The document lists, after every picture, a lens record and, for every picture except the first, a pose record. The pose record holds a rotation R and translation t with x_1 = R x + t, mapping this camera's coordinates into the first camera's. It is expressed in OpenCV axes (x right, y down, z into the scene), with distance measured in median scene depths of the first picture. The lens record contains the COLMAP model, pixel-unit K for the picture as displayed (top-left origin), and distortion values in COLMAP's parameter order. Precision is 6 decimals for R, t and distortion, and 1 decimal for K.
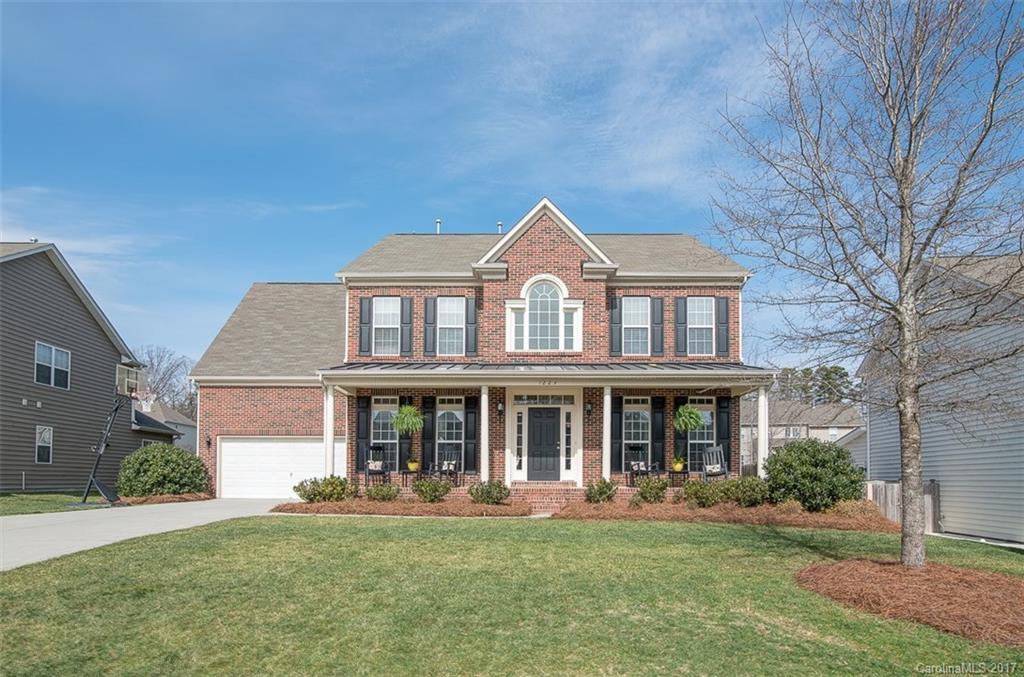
lens RADIAL K [[602.7, 0, 512.0], [0, 602.7, 338.5], [0, 0, 1]] dist [0.000078, -0.000205]
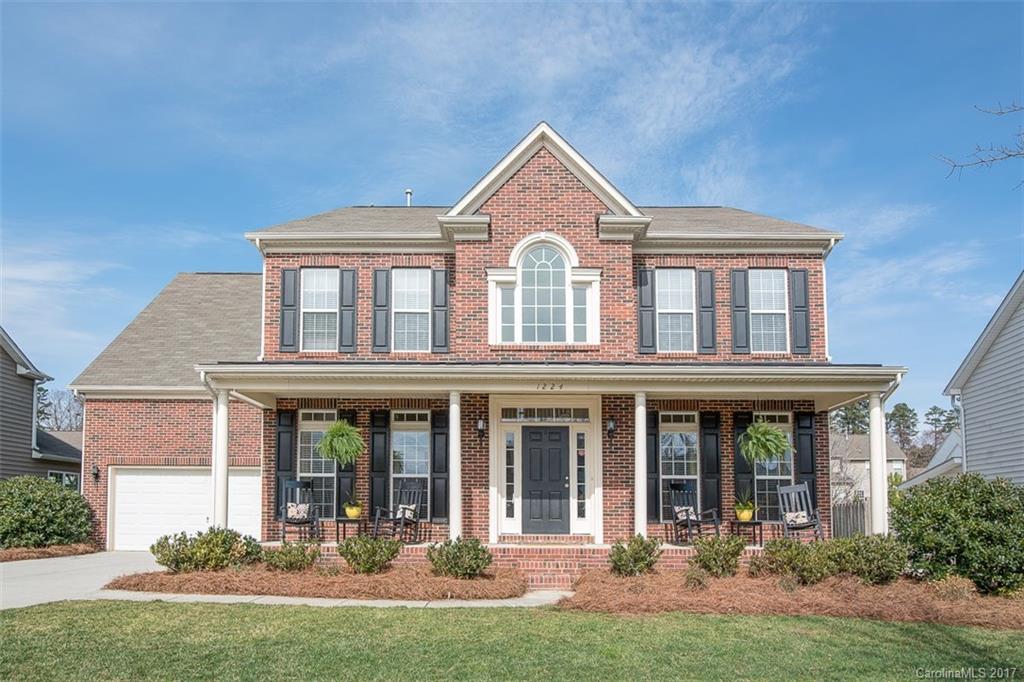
lens RADIAL K [[594.1, 0, 481.0], [0, 594.1, 338.0], [0, 0, 1]] dist [-0.000154, 0.000109]
pose [[0.998217, -0.008787, -0.059041, 0.020953], [0.005439, 0.998381, -0.056627, 0.052119], [0.059443, 0.056205, 0.996648, 0.314612]]
